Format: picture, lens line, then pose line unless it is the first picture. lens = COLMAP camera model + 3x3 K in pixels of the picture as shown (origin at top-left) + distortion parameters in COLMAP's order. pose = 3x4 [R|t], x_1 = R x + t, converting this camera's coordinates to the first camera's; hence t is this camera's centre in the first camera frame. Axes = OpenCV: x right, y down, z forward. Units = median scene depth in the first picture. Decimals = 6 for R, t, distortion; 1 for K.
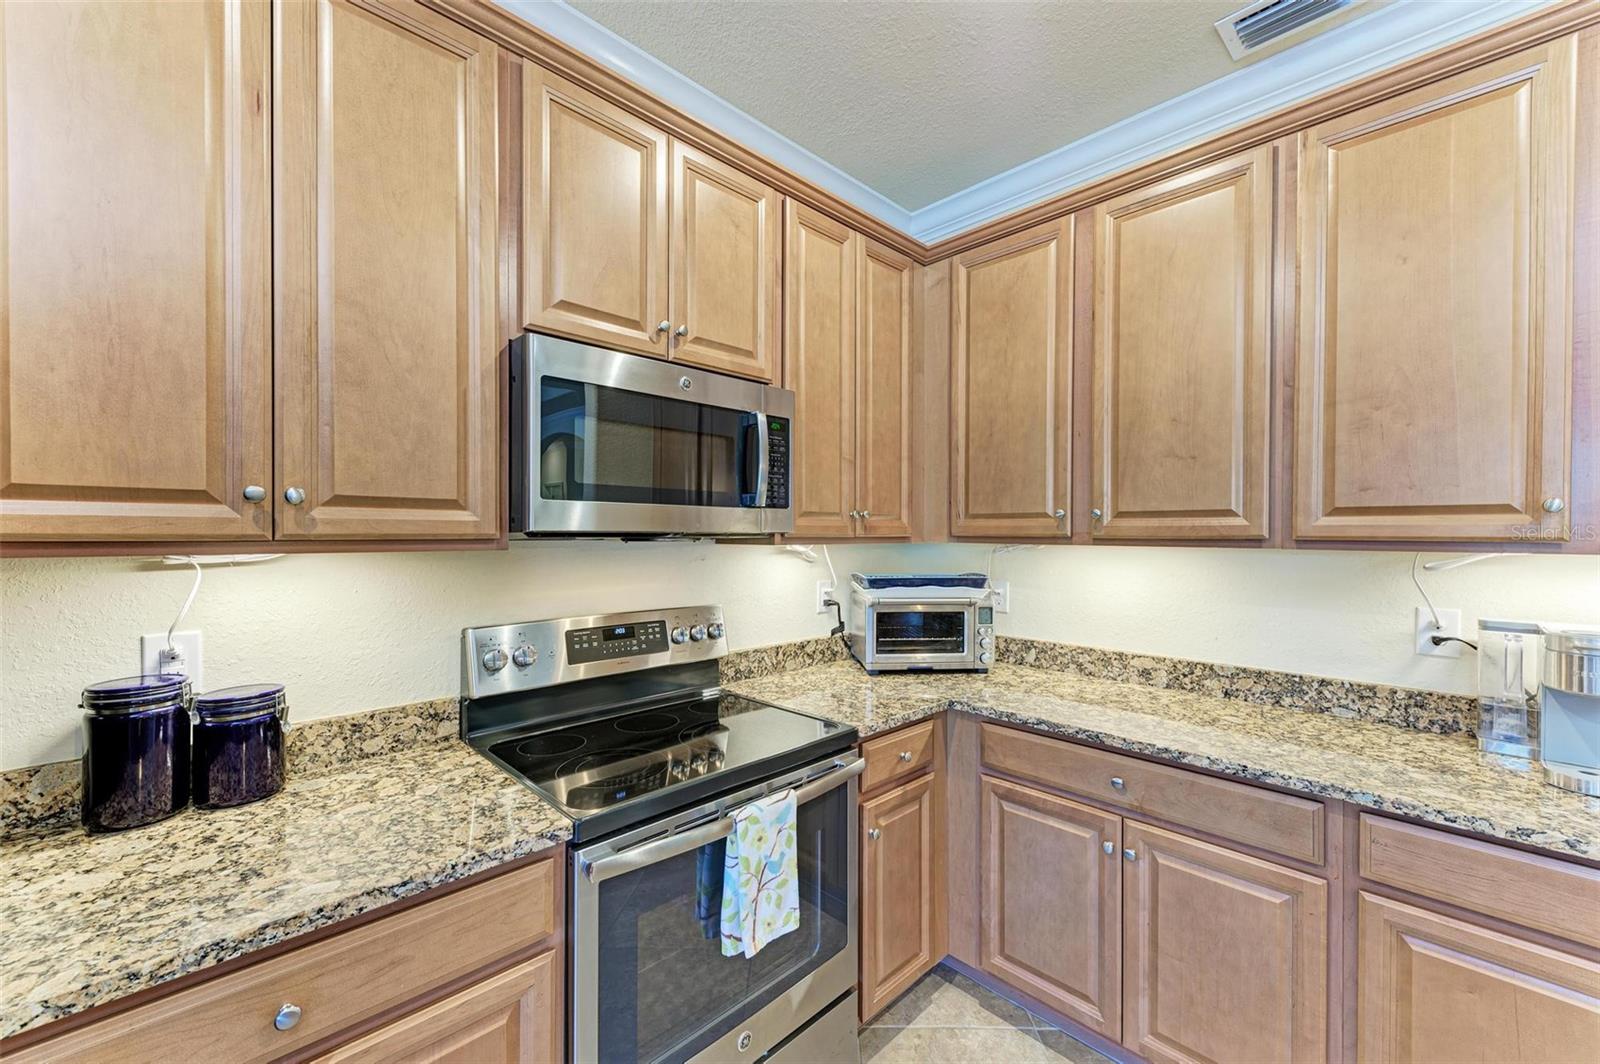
lens RADIAL K [[613.2, 0, 812.5], [0, 613.2, 533.4], [0, 0, 1]] dist [0.003084, -0.000243]
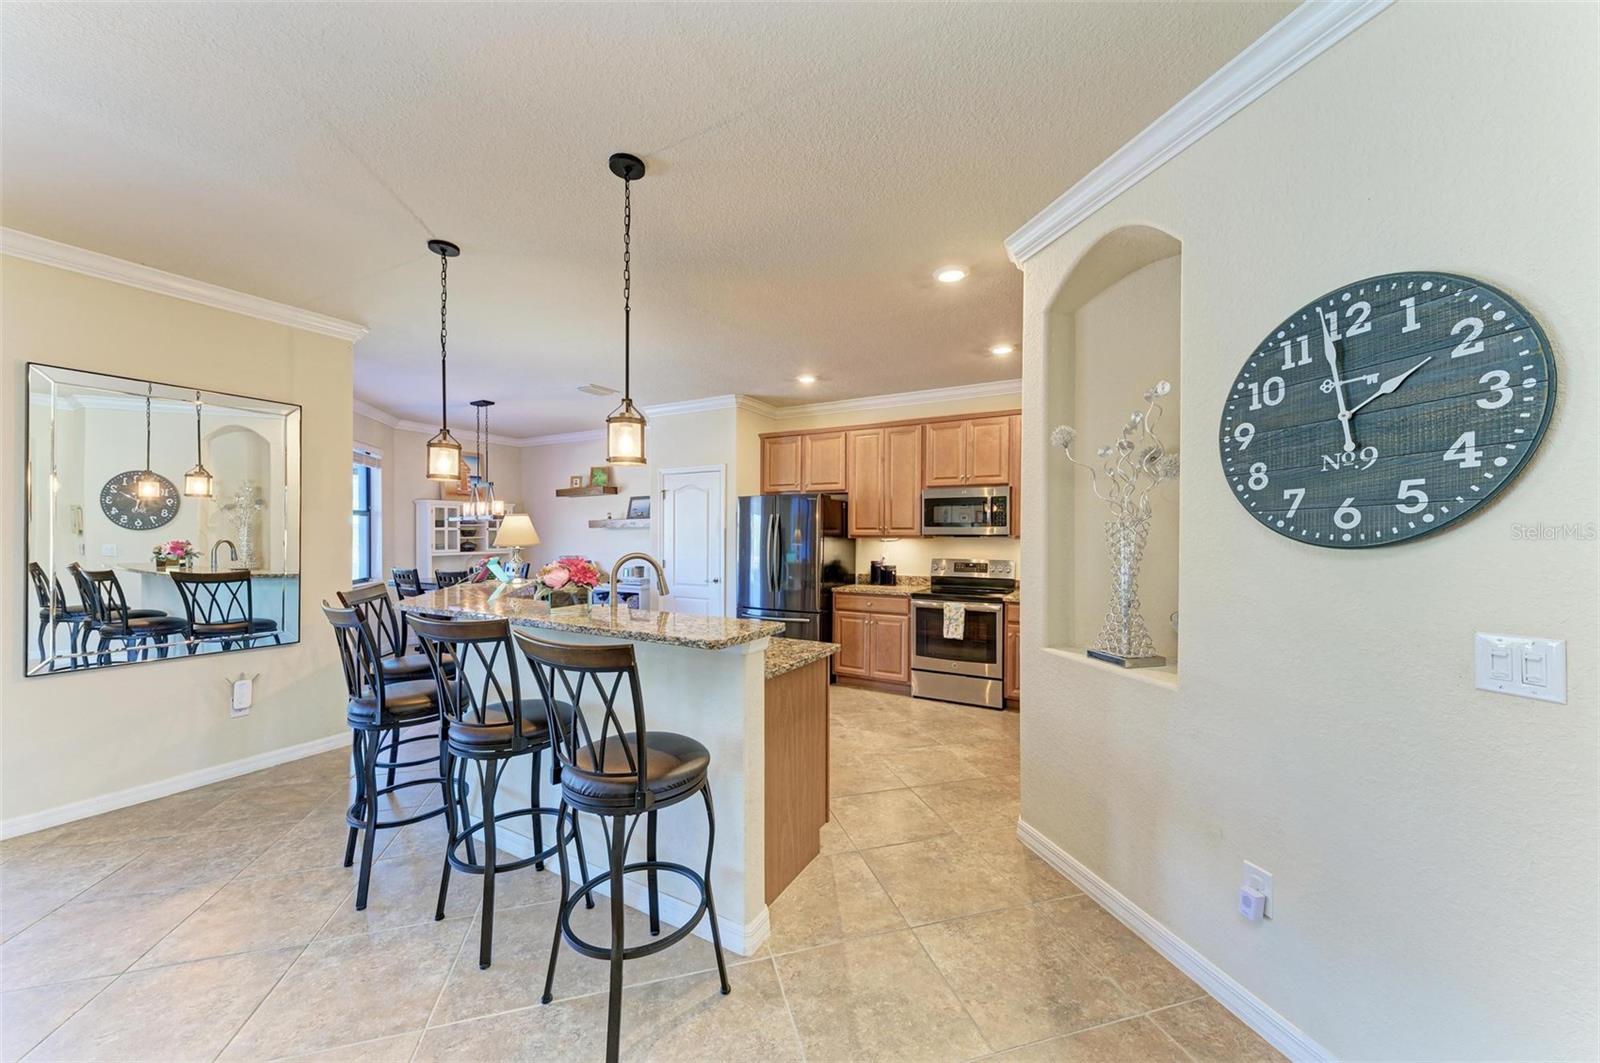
lens RADIAL K [[571.2, 0, 805.1], [0, 571.2, 534.3], [0, 0, 1]] dist [0.001642, -0.000293]
pose [[0.272134, -0.010472, -0.962202, 1.881093], [-0.002875, 0.999927, -0.011695, 0.026844], [0.962255, 0.005949, 0.272084, -0.538523]]
